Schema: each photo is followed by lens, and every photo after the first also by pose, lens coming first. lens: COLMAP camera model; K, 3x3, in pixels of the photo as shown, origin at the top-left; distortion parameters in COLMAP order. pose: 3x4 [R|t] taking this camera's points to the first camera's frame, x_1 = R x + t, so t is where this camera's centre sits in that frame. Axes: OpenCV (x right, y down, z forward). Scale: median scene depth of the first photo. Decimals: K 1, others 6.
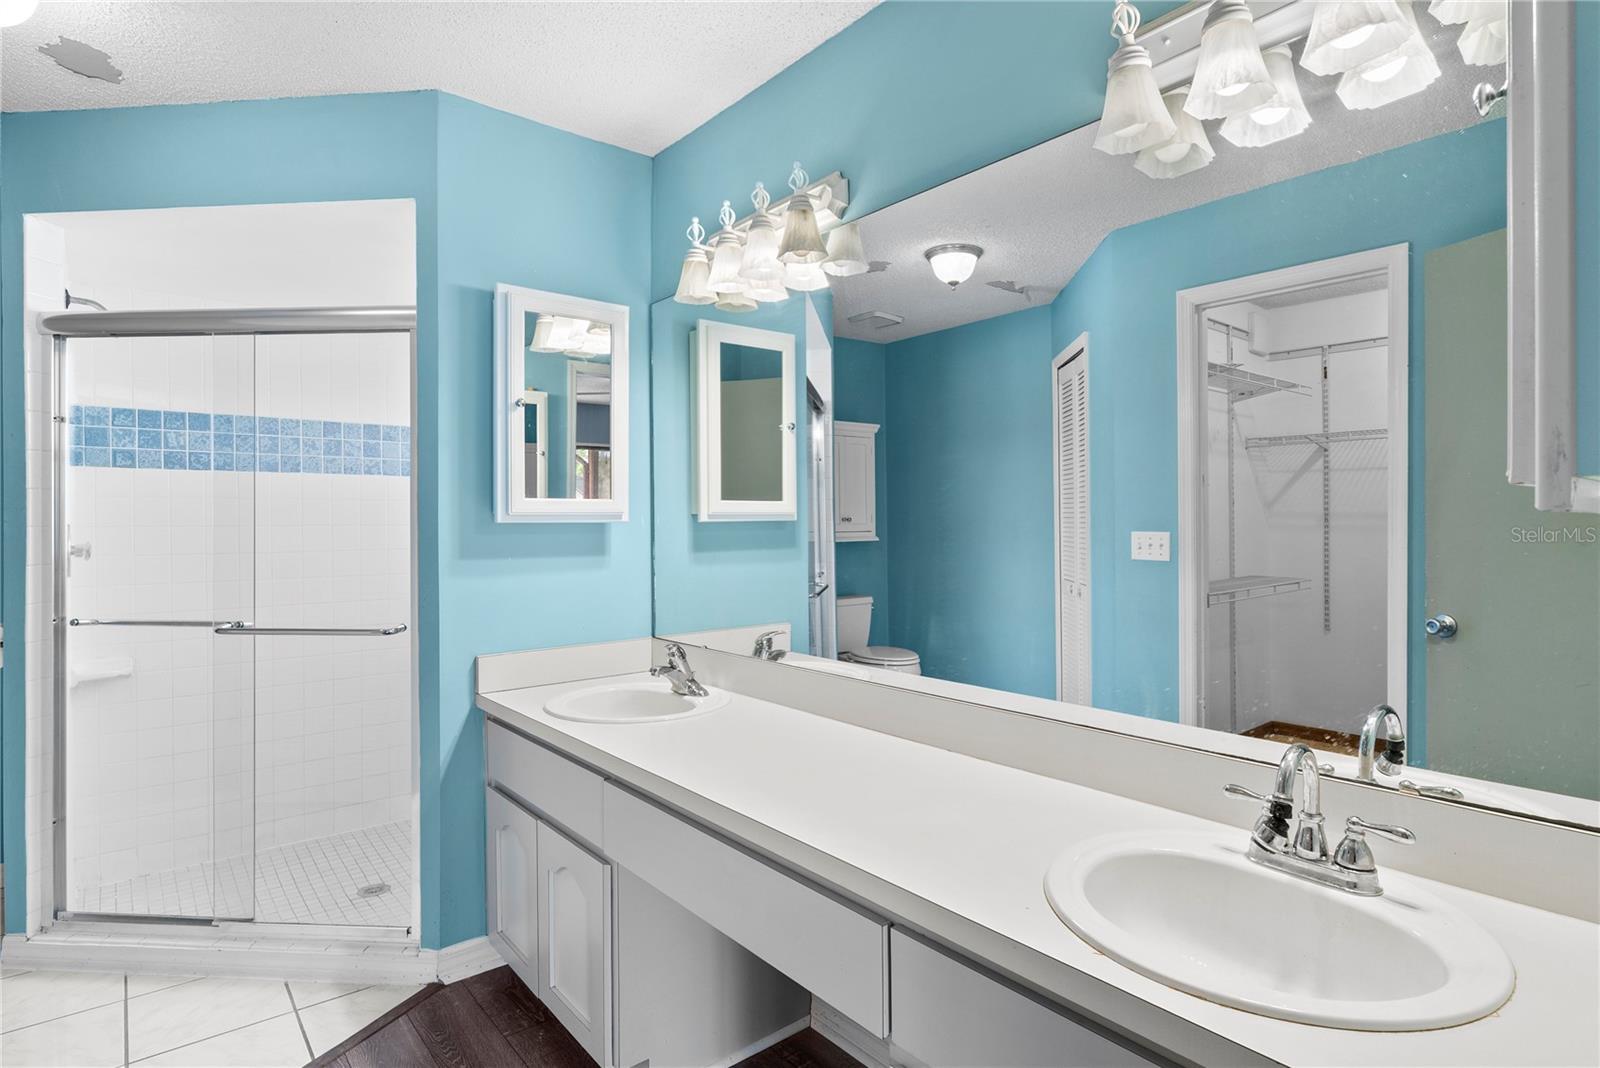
lens RADIAL K [[822.9, 0, 798.0], [0, 822.9, 530.1], [0, 0, 1]] dist [-0.010391, 0.004822]
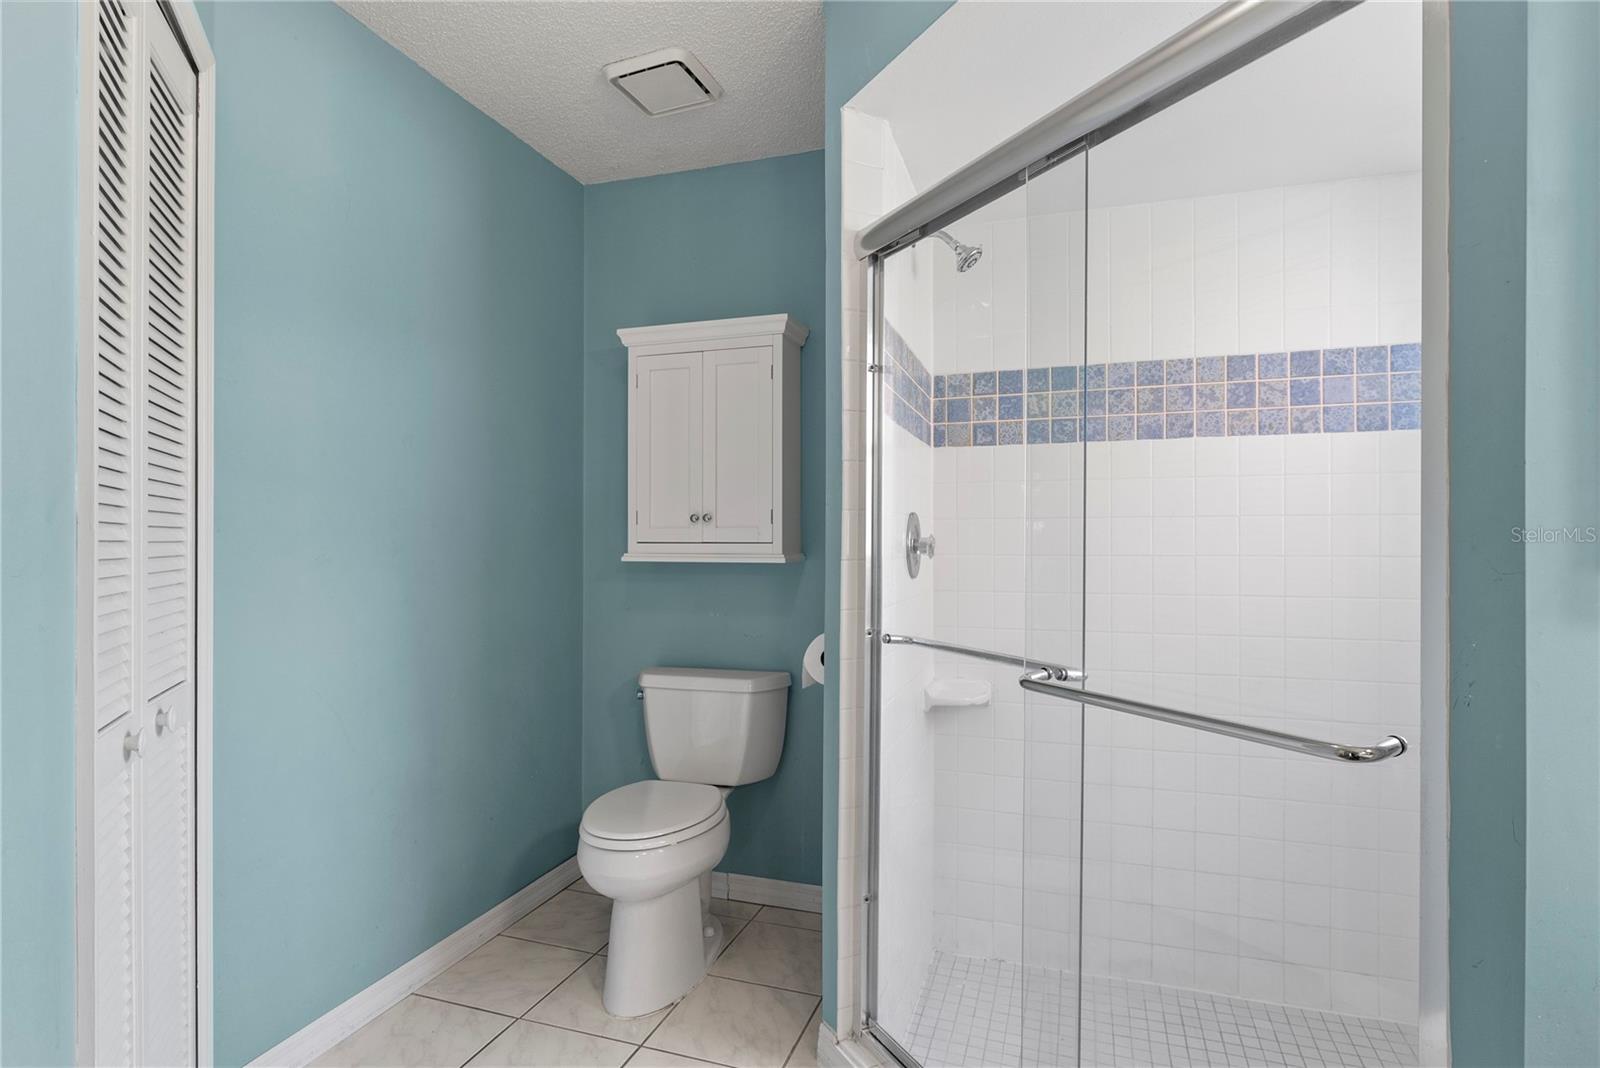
lens RADIAL K [[822.9, 0, 795.1], [0, 822.9, 539.2], [0, 0, 1]] dist [-0.010391, 0.004822]
pose [[0.515558, 0.001565, -0.856853, -0.220743], [-0.008871, 0.999954, -0.003512, 0.020054], [0.856809, 0.009412, 0.515548, 0.416302]]
